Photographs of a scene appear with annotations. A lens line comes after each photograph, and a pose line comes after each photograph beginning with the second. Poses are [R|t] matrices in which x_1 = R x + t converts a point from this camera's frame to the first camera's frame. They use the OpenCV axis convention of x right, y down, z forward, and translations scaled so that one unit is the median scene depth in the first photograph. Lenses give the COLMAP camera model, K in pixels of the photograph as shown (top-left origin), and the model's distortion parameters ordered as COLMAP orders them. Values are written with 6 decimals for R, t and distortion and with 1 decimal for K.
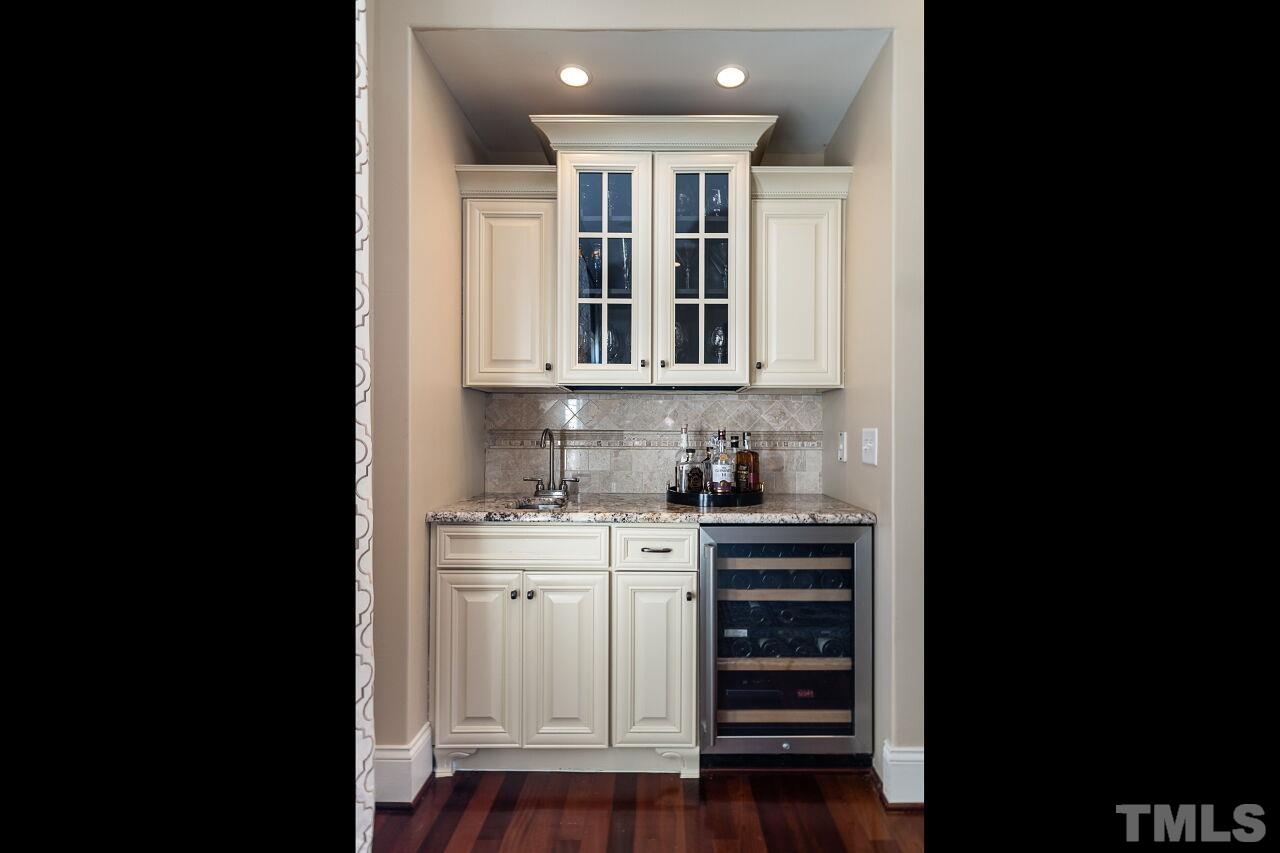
lens RADIAL K [[554.4, 0, 640.0], [0, 554.4, 426.5], [0, 0, 1]] dist [0.029010, 0.000025]
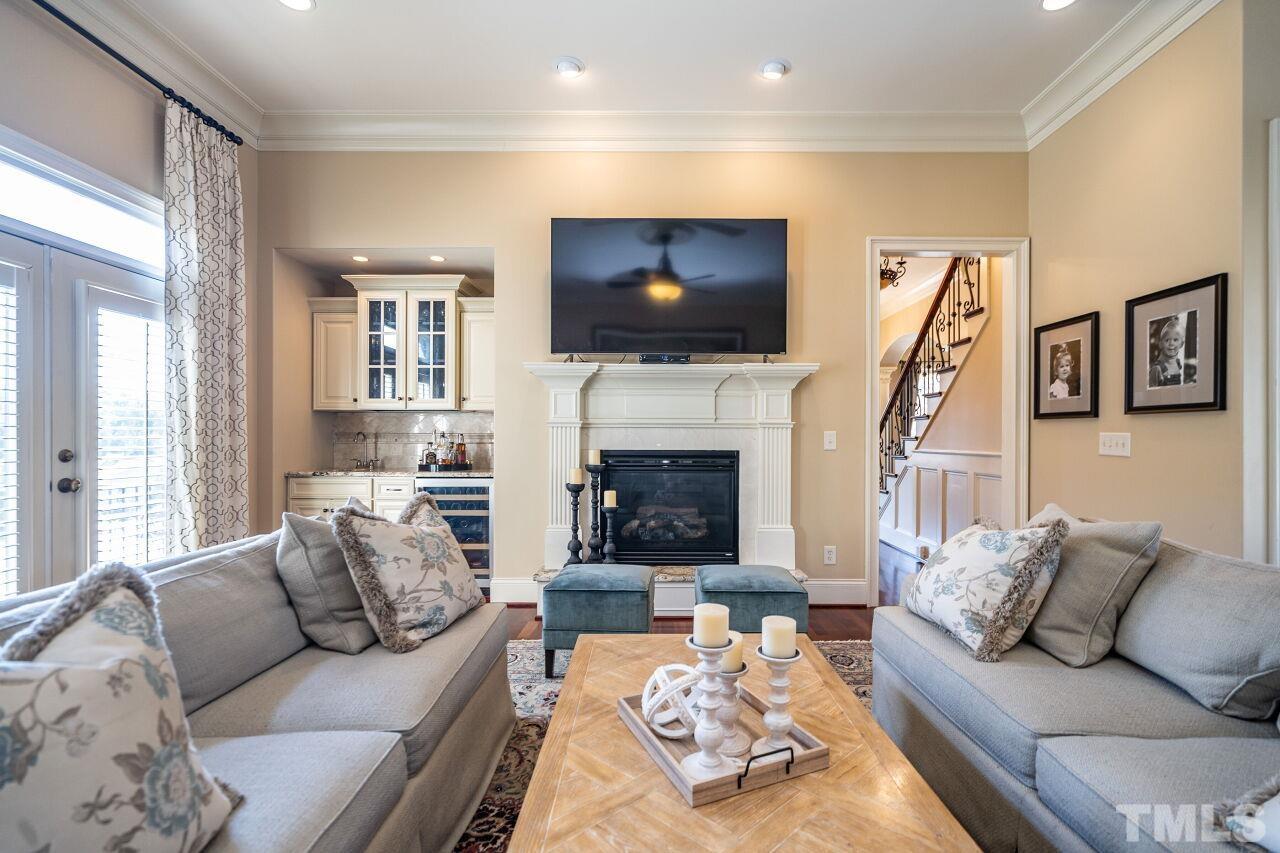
lens RADIAL K [[578.9, 0, 643.4], [0, 578.9, 441.4], [0, 0, 1]] dist [-0.000103, 0.000079]
pose [[0.999937, -0.000436, -0.011239, 0.876572], [0.000522, 0.999971, 0.007632, 0.022756], [0.011236, -0.007637, 0.999908, -1.025497]]
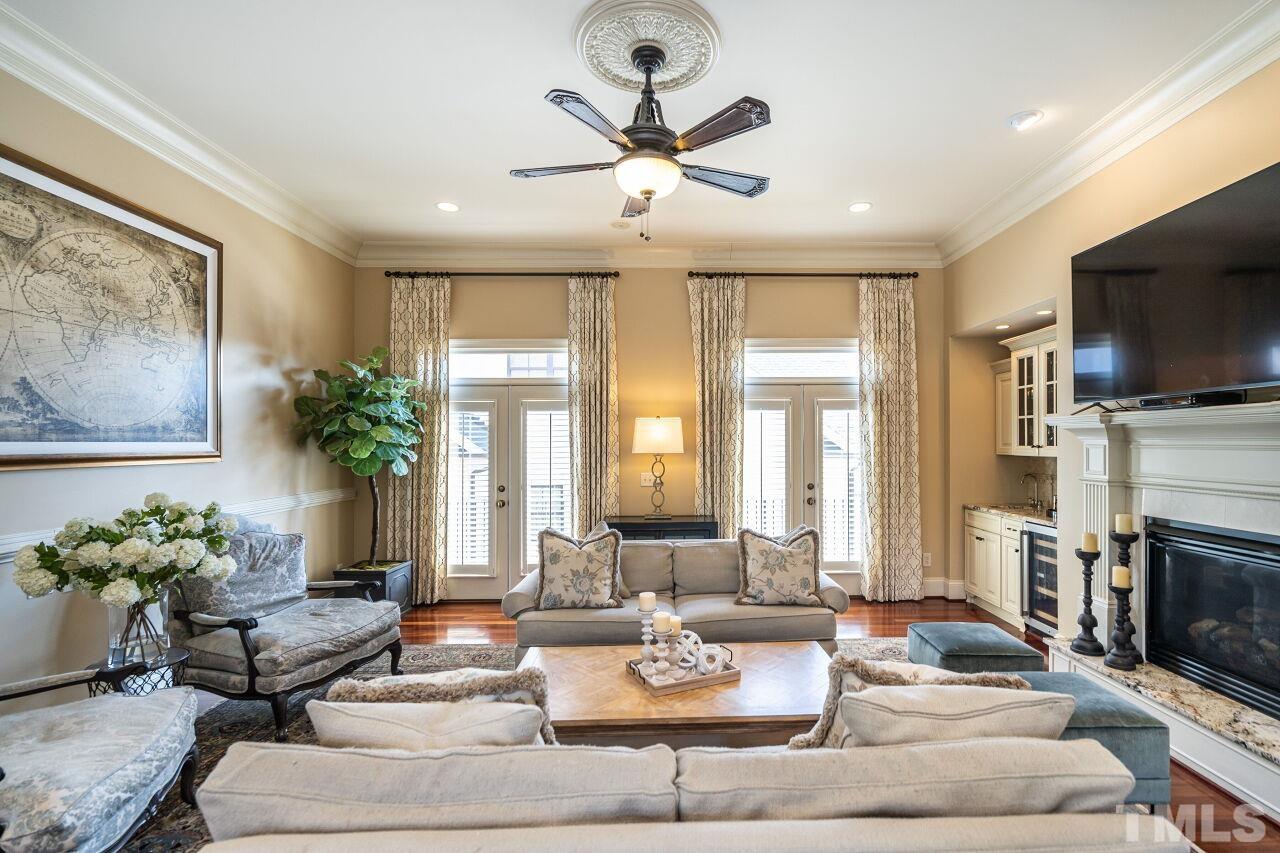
lens RADIAL K [[599.0, 0, 684.3], [0, 599.0, 440.1], [0, 0, 1]] dist [0.000026, 0.000542]
pose [[0.027026, -0.008213, -0.999601, 2.229363], [0.004238, 0.999958, -0.008101, -0.122652], [0.999626, -0.004017, 0.027060, -0.390652]]
